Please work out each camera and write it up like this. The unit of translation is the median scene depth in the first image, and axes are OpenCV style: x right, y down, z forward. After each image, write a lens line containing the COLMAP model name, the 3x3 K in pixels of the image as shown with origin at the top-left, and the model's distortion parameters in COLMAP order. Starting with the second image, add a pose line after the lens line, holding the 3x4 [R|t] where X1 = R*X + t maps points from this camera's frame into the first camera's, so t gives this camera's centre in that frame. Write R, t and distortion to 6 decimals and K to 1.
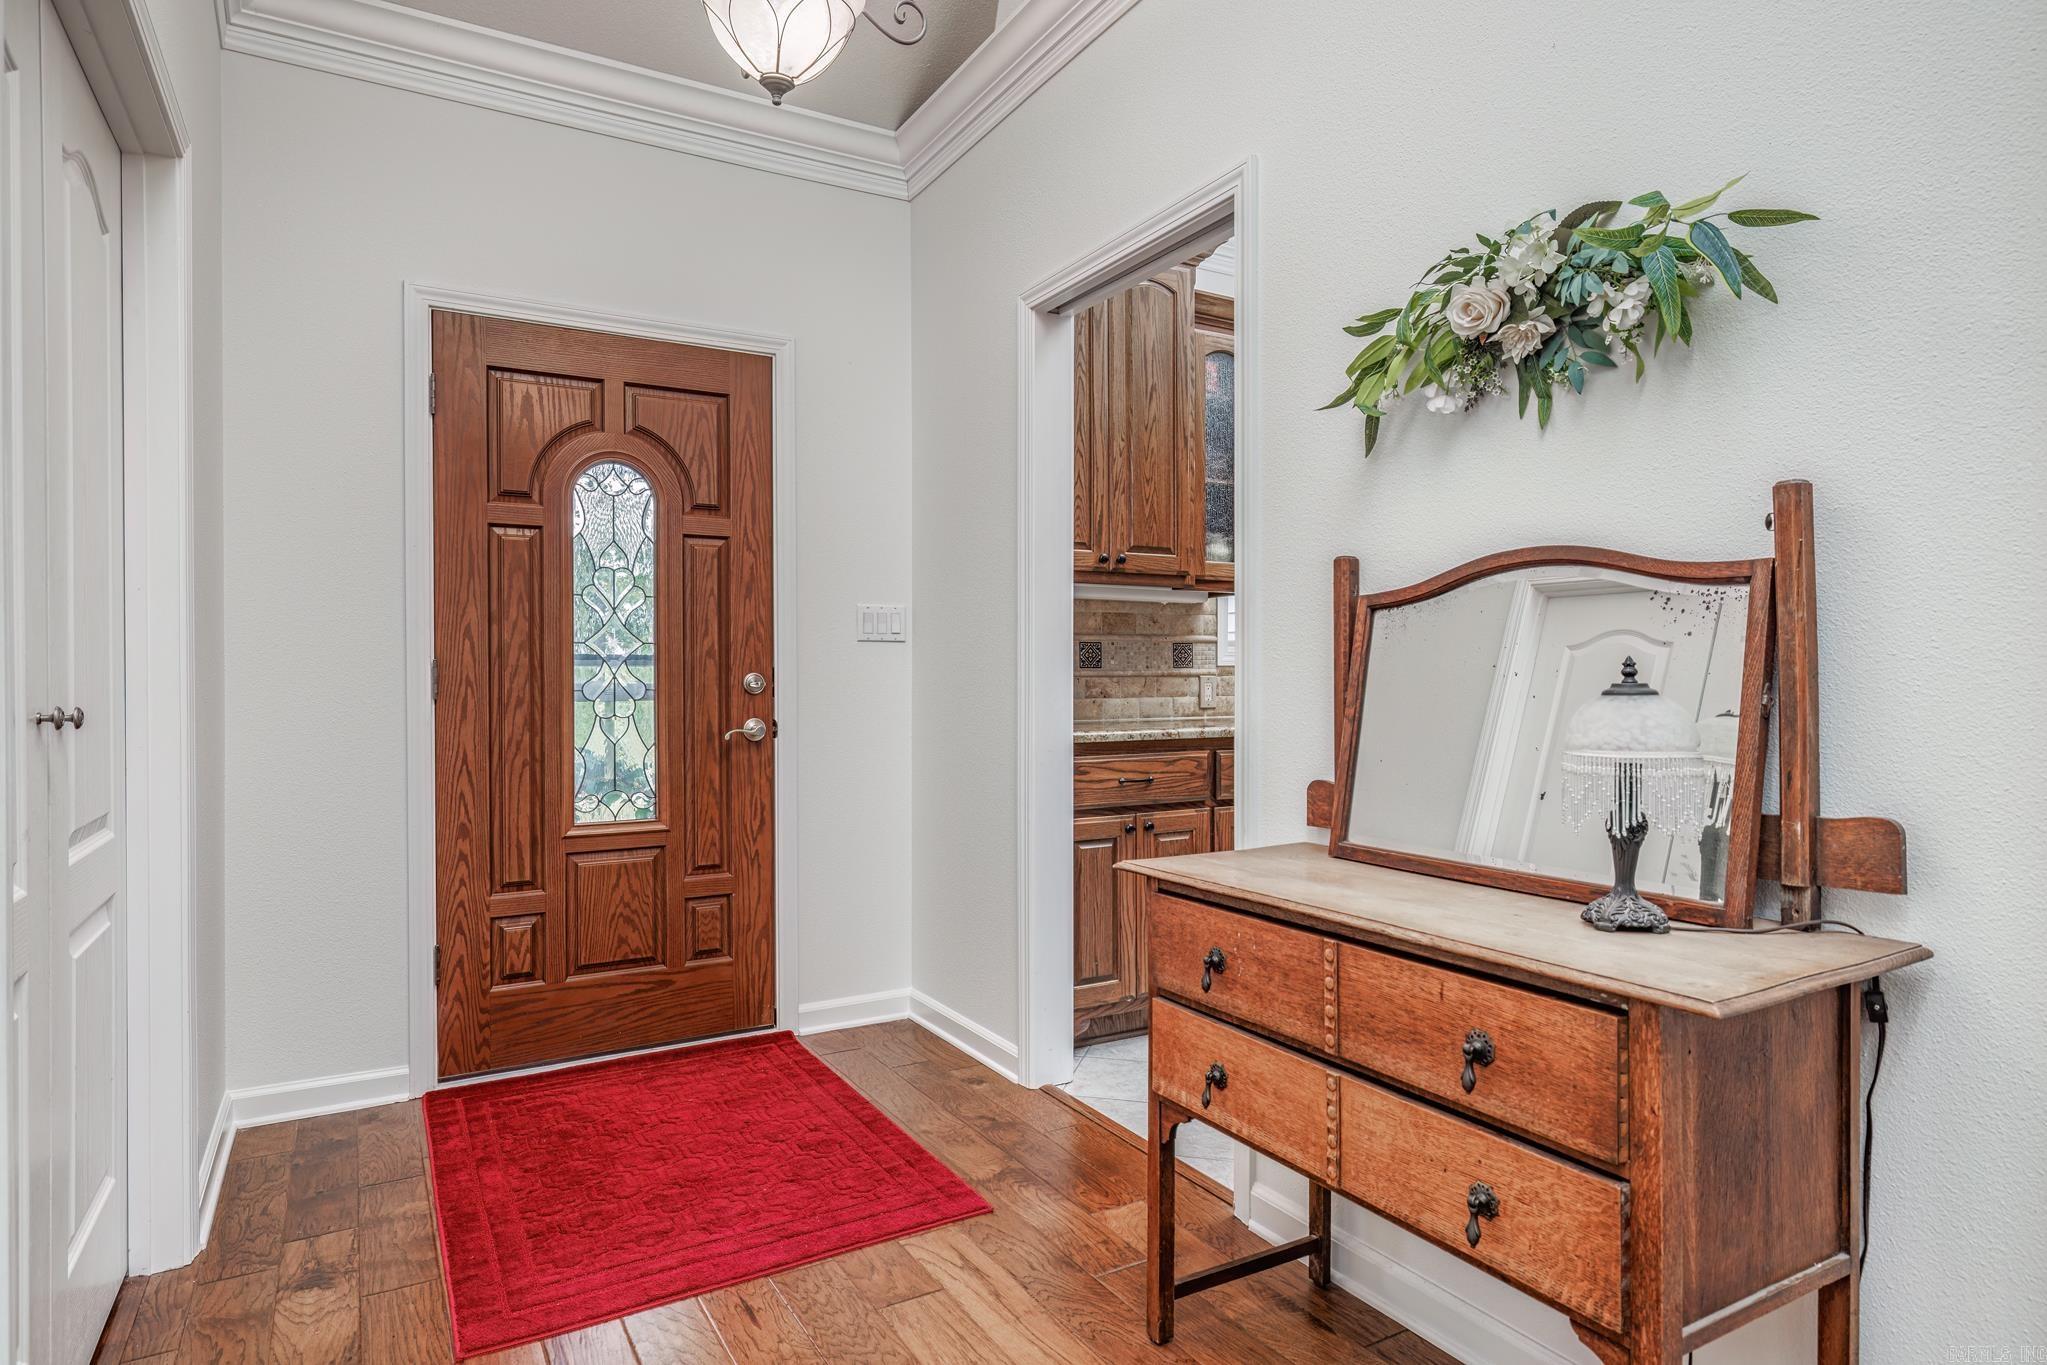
lens RADIAL K [[1152.7, 0, 1022.6], [0, 1152.7, 681.7], [0, 0, 1]] dist [0.007068, 0.000110]
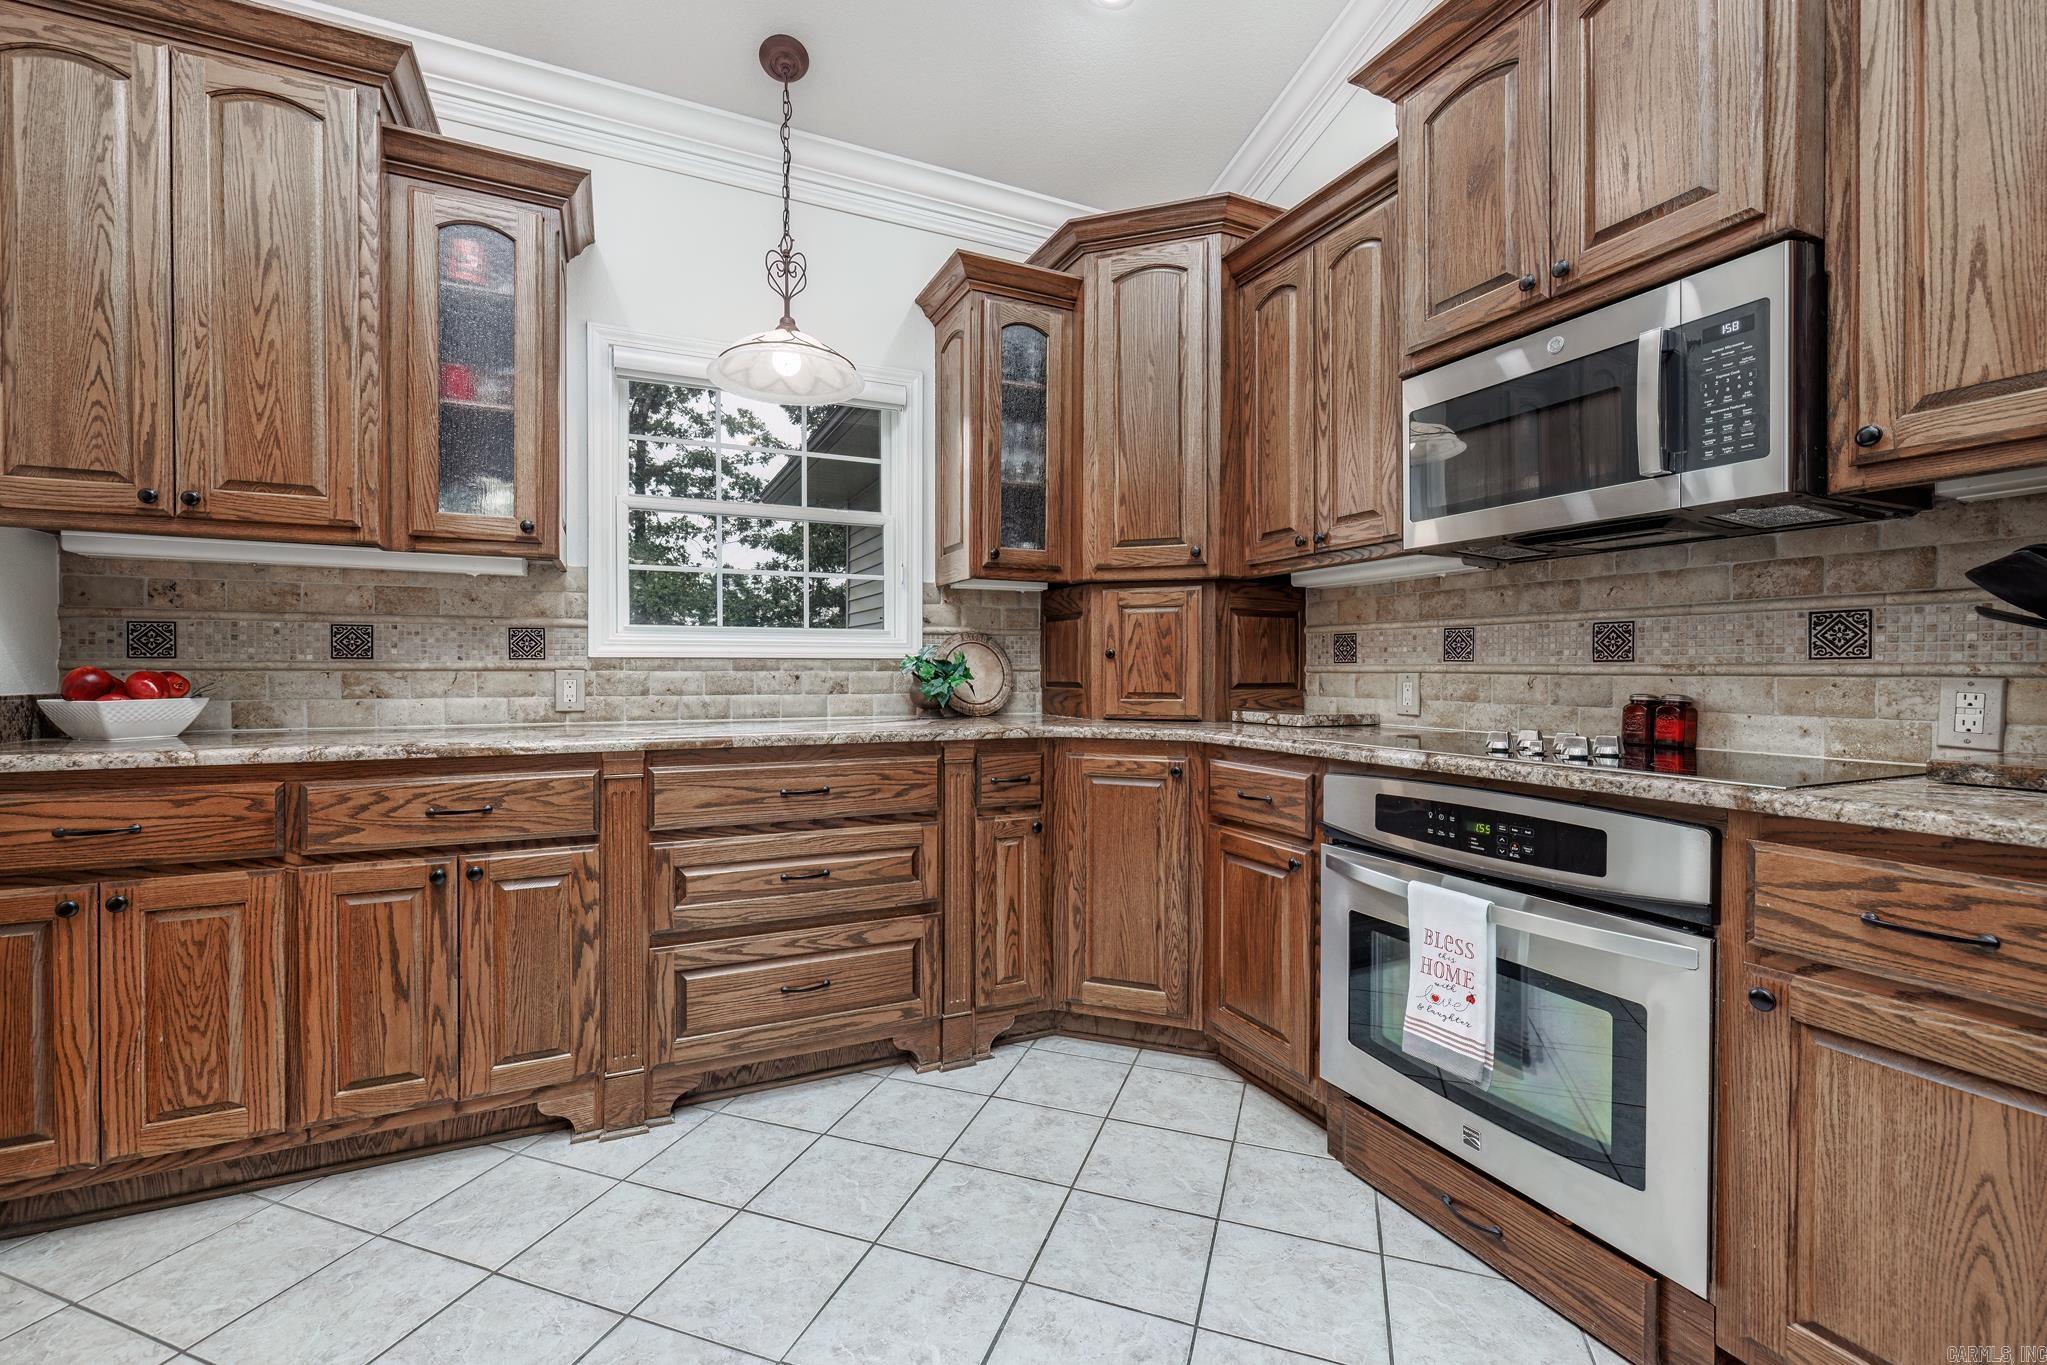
lens RADIAL K [[879.1, 0, 1026.7], [0, 879.1, 675.8], [0, 0, 1]] dist [-0.001260, 0.000542]
pose [[0.996612, 0.008615, -0.081794, 0.549483], [-0.008417, 0.999961, 0.002770, -0.005898], [0.081815, -0.002072, 0.996645, 0.461792]]
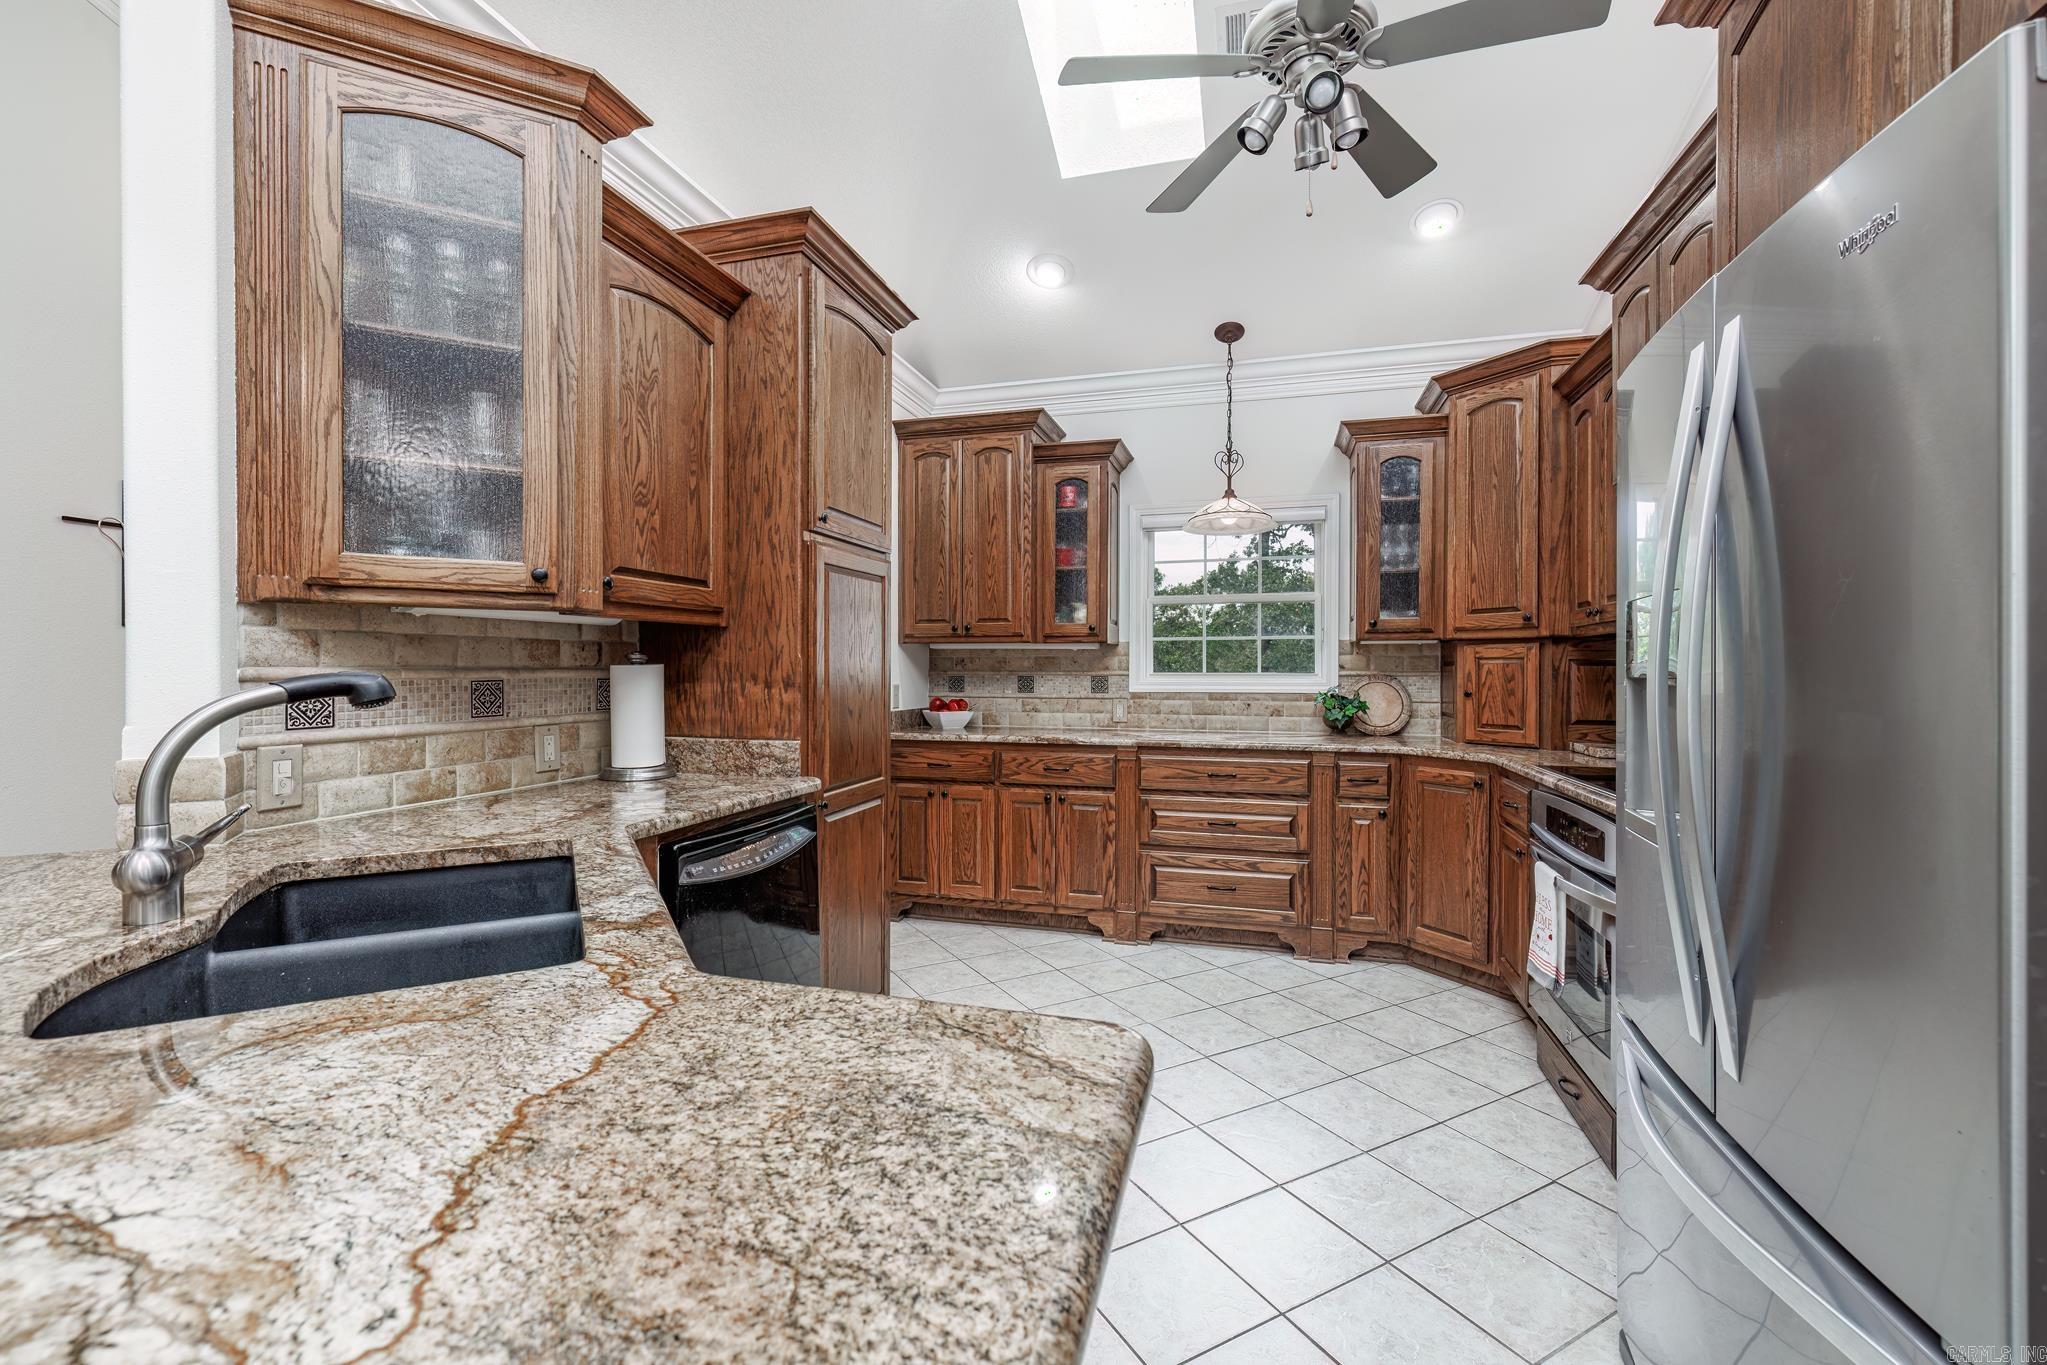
lens RADIAL K [[879.1, 0, 1022.2], [0, 879.1, 675.2], [0, 0, 1]] dist [-0.001260, 0.000542]
pose [[0.694700, 0.013450, -0.719174, 0.904318], [-0.010891, 0.999907, 0.008181, -0.044829], [0.719218, 0.002149, 0.694782, 0.178229]]
